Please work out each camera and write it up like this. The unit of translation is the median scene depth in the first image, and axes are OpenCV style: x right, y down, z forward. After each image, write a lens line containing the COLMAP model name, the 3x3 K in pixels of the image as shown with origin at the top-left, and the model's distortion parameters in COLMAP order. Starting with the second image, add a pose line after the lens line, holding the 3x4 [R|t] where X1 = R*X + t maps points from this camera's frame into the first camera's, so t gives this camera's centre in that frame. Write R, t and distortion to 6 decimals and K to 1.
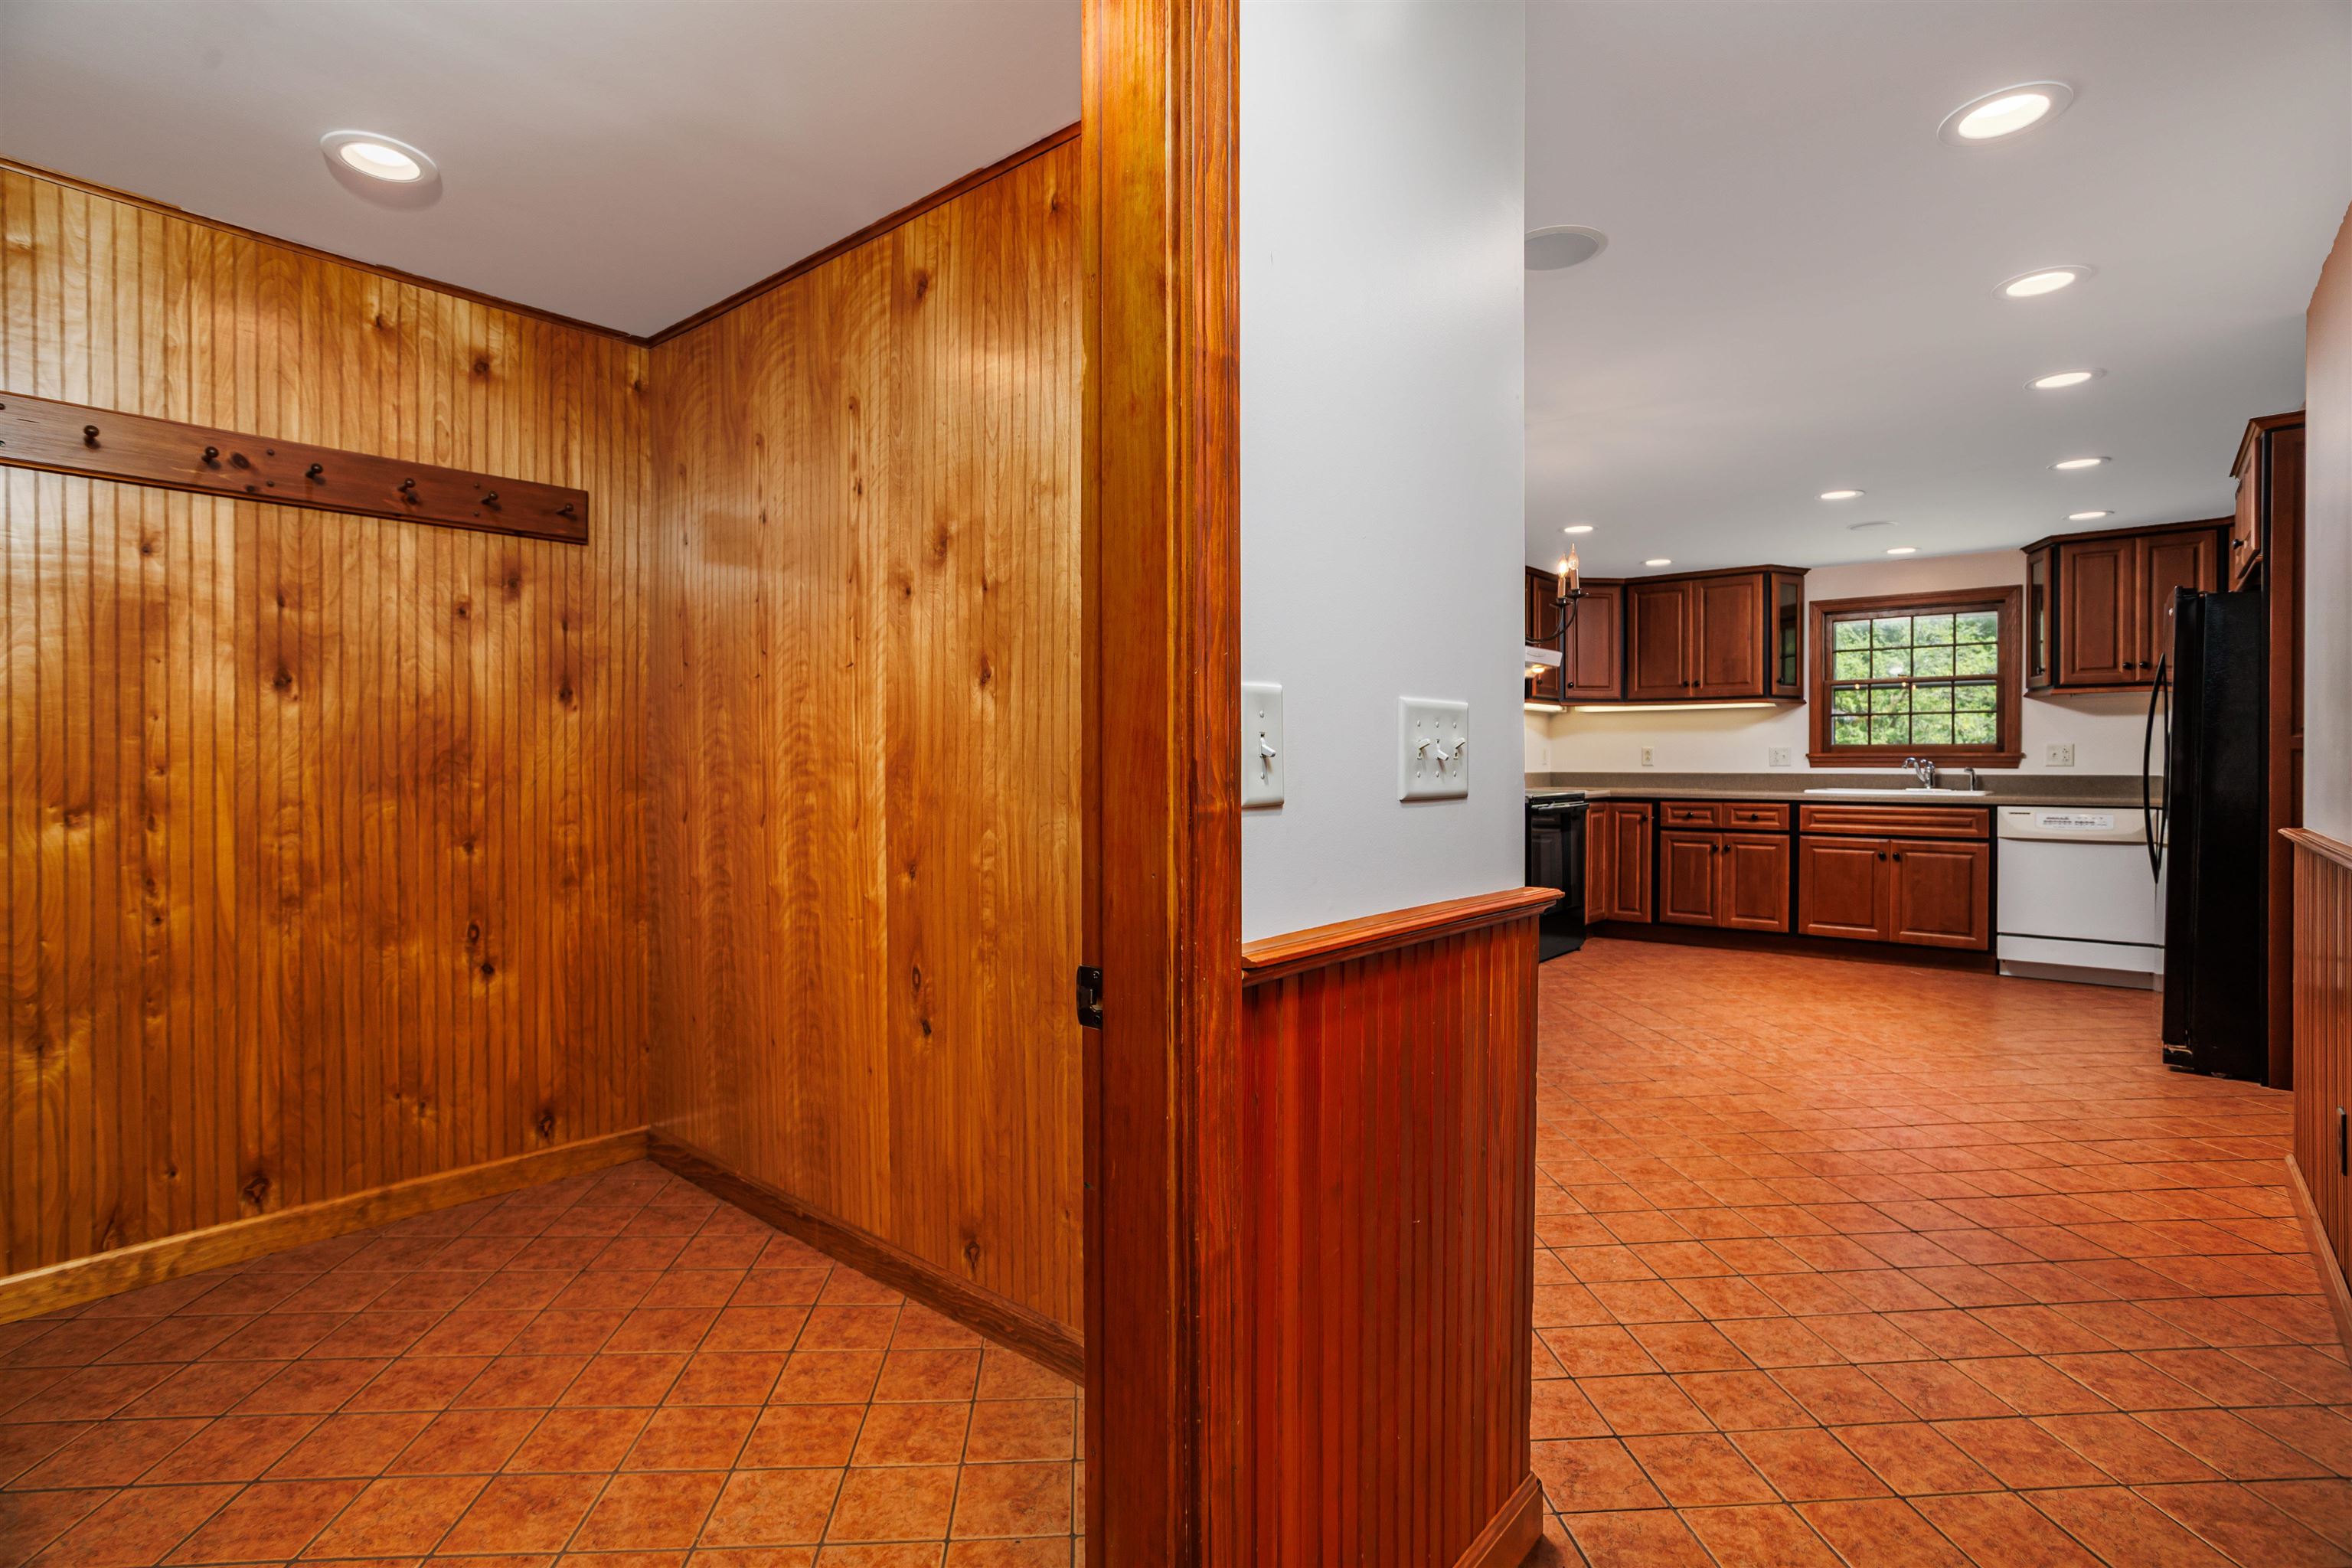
lens RADIAL K [[1154.5, 0, 1143.4], [0, 1154.5, 772.4], [0, 0, 1]] dist [-0.037107, 0.018713]
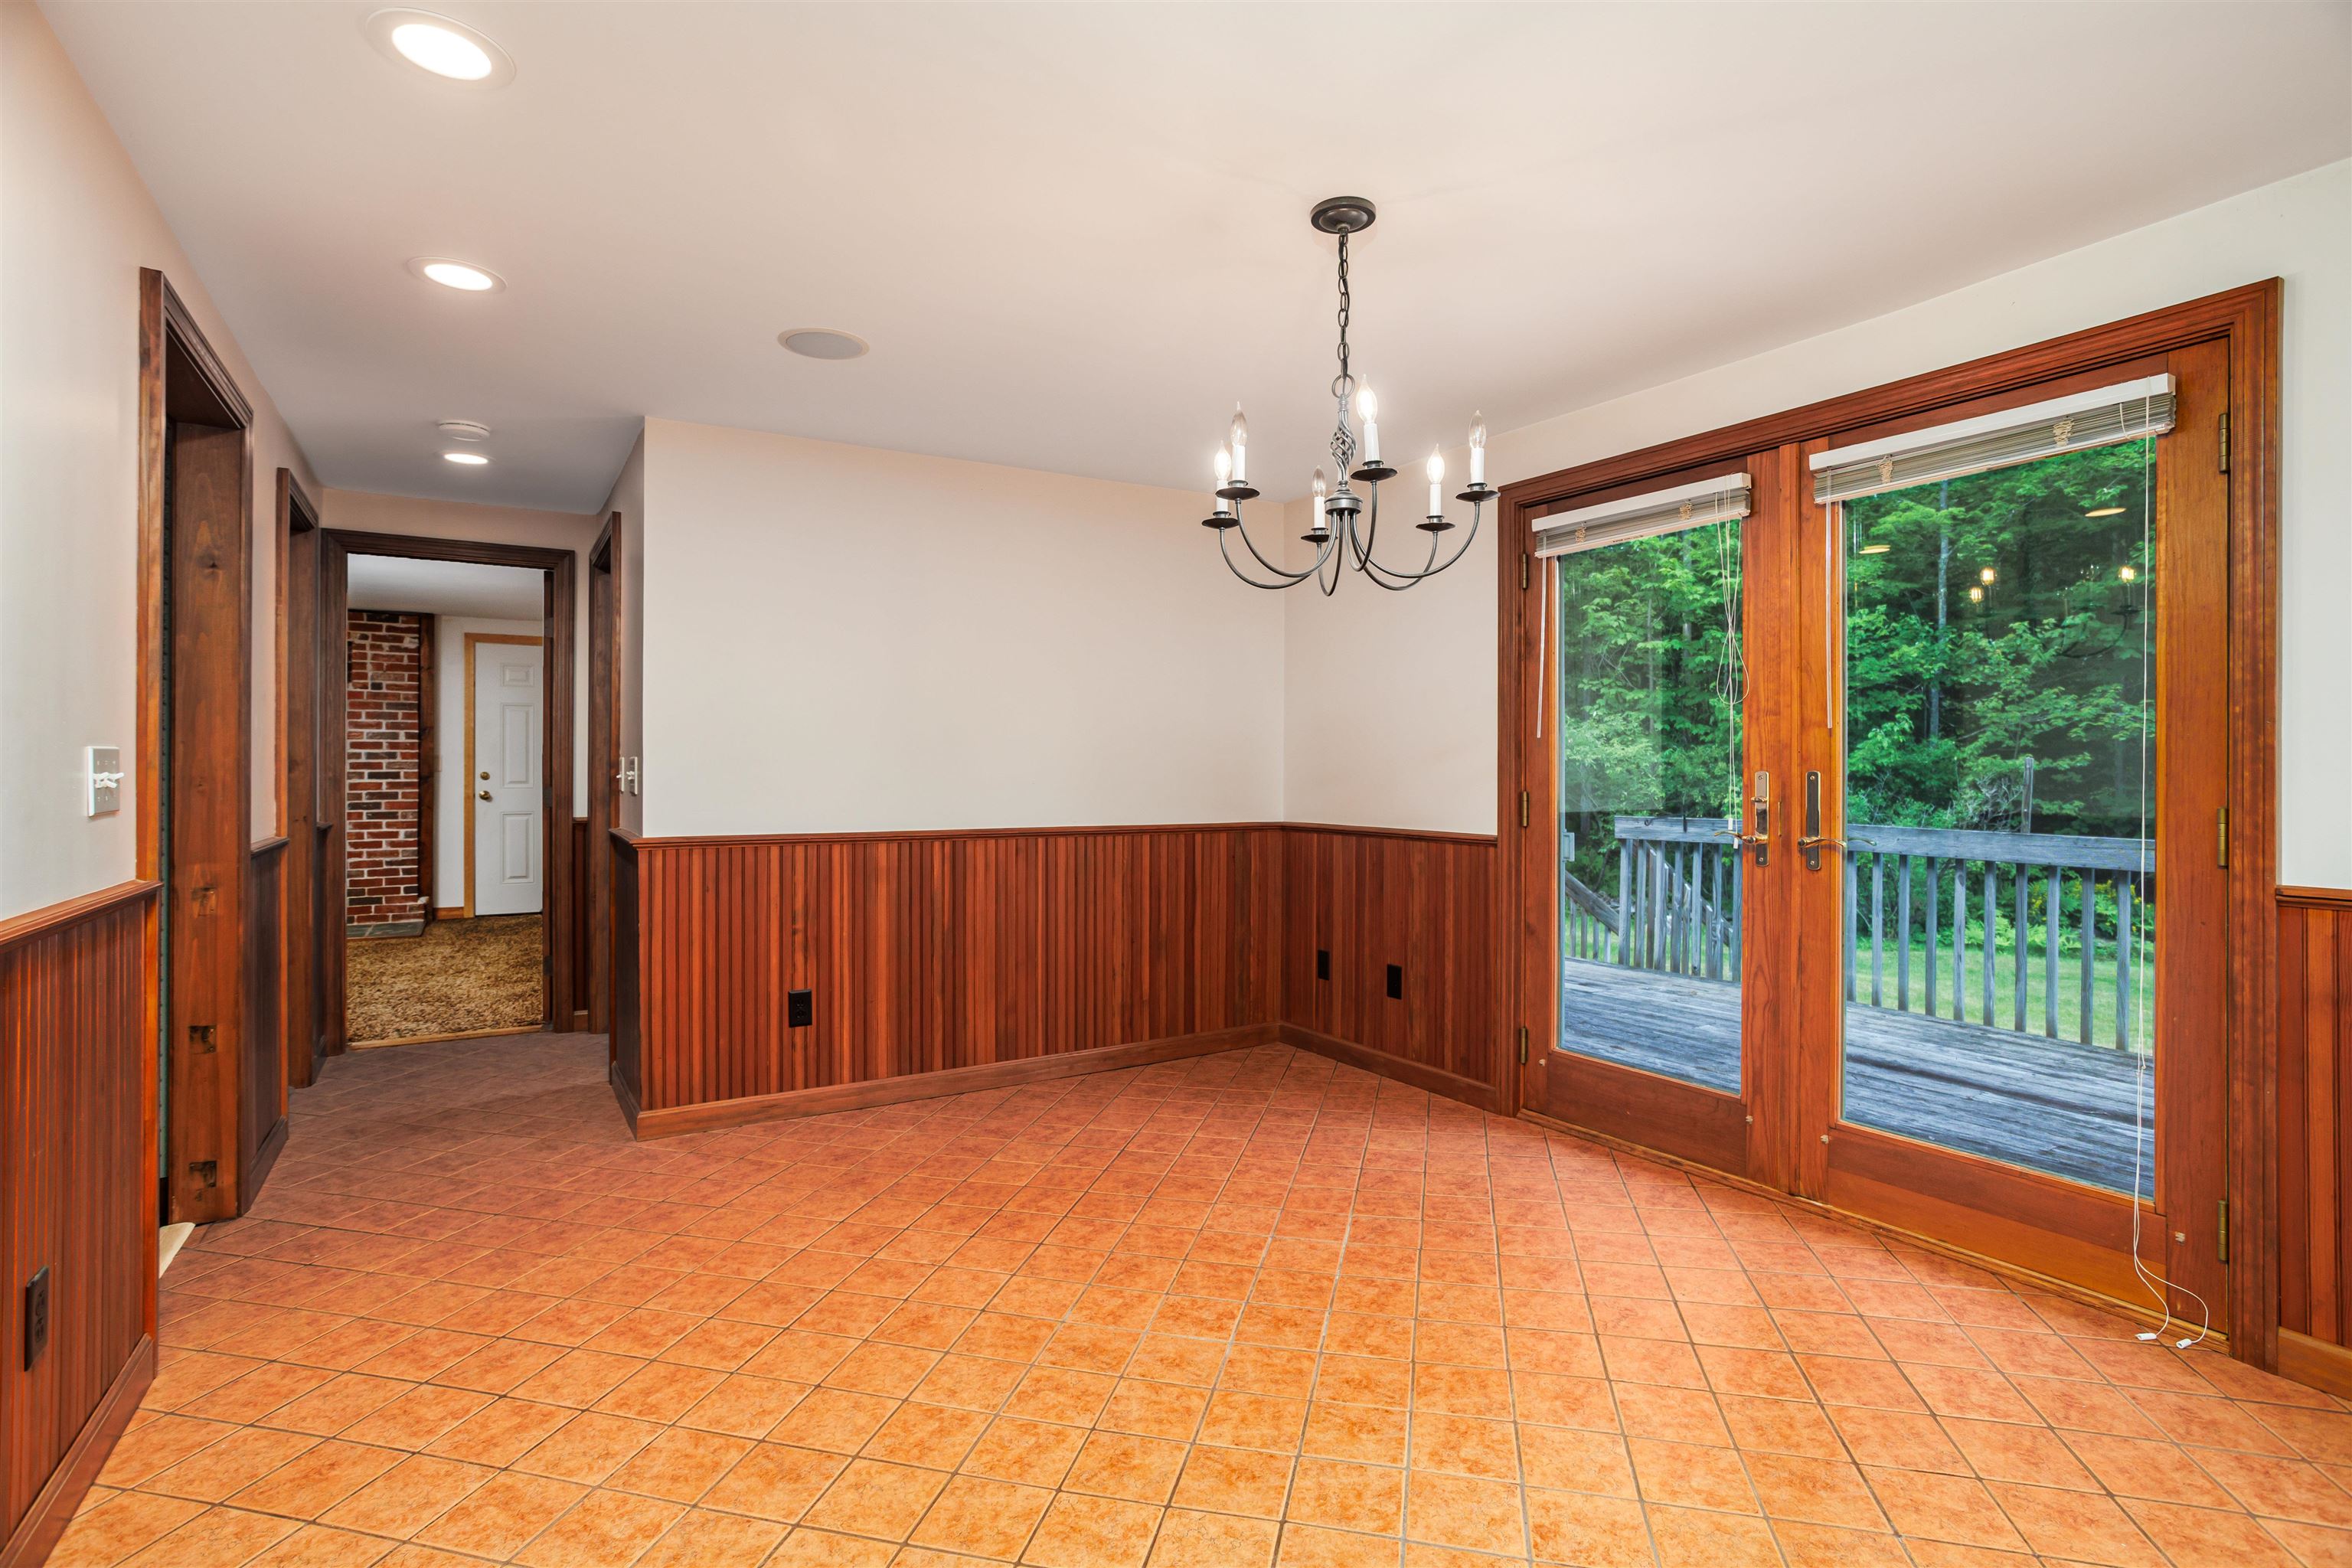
lens RADIAL K [[1154.5, 0, 1188.2], [0, 1154.5, 761.4], [0, 0, 1]] dist [-0.037107, 0.018713]
pose [[-0.289473, -0.003474, -0.957180, 0.563828], [-0.011657, 0.999932, -0.000104, -0.013771], [0.957115, 0.011127, -0.289494, 0.700666]]
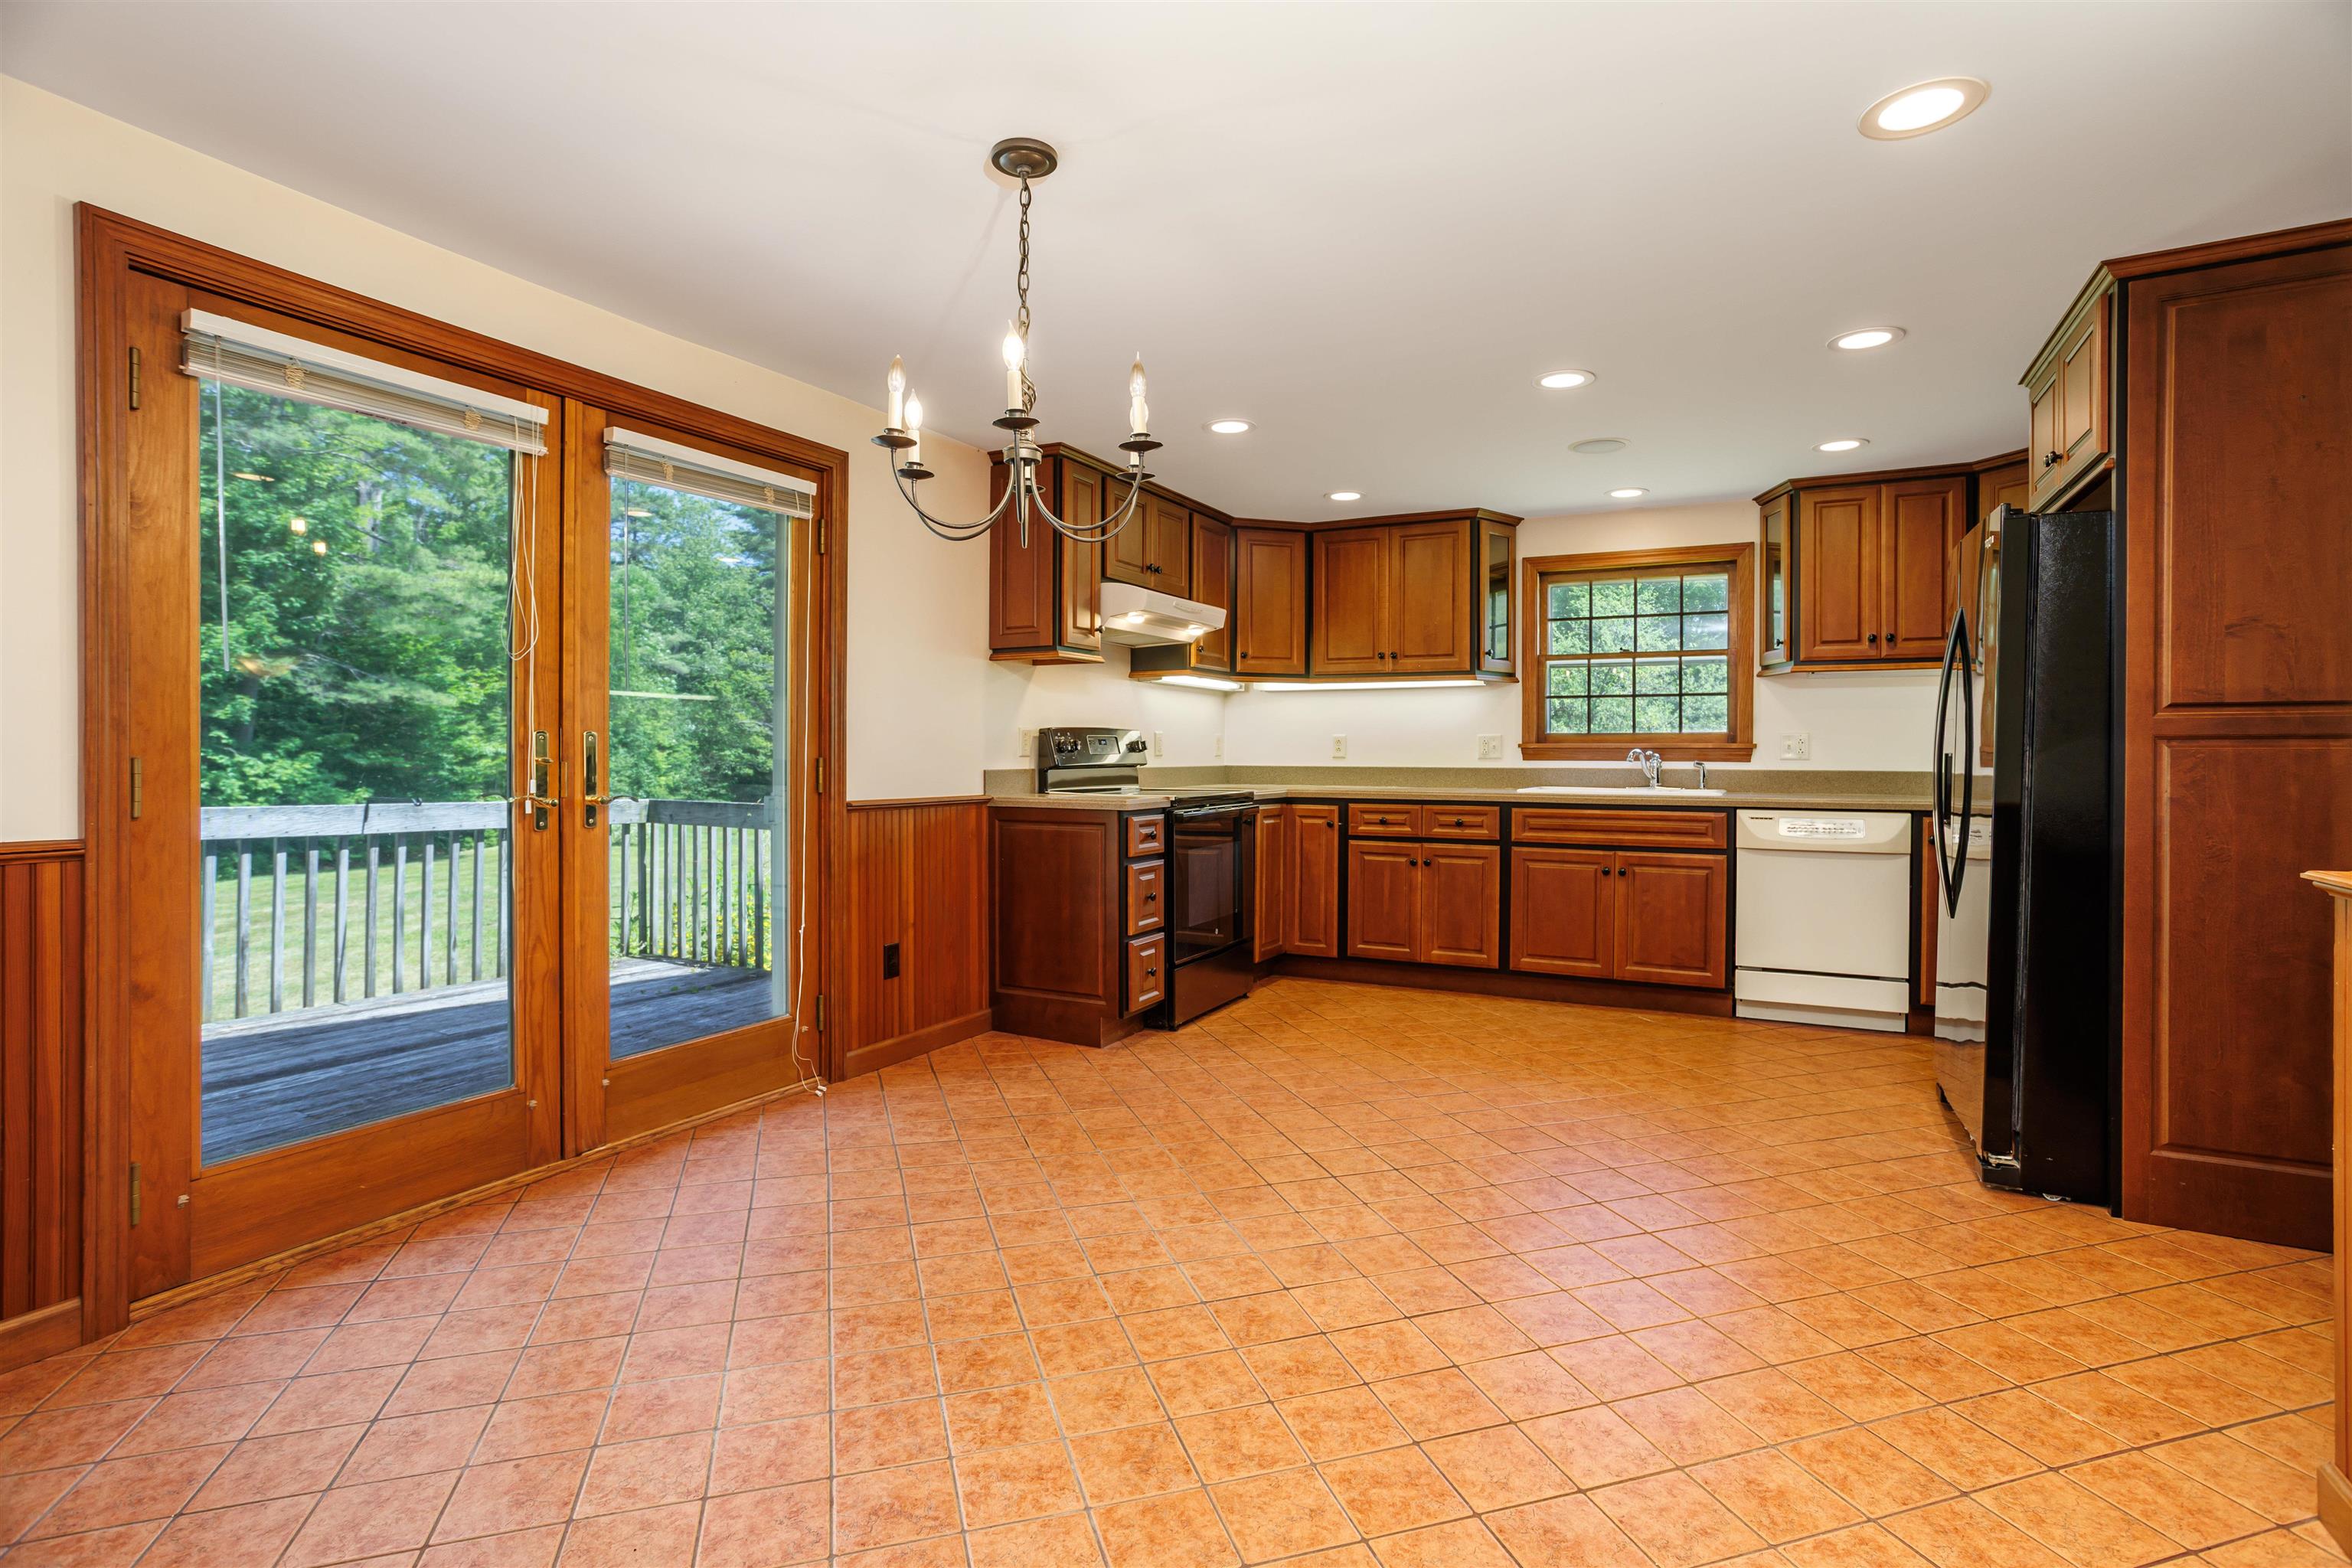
lens RADIAL K [[1154.5, 0, 1166.9], [0, 1154.5, 761.8], [0, 0, 1]] dist [-0.037107, 0.018713]
pose [[0.972924, 0.004874, 0.231073, 0.160087], [-0.004139, 0.999985, -0.003667, 0.000807], [-0.231087, 0.002611, 0.972930, 0.283479]]
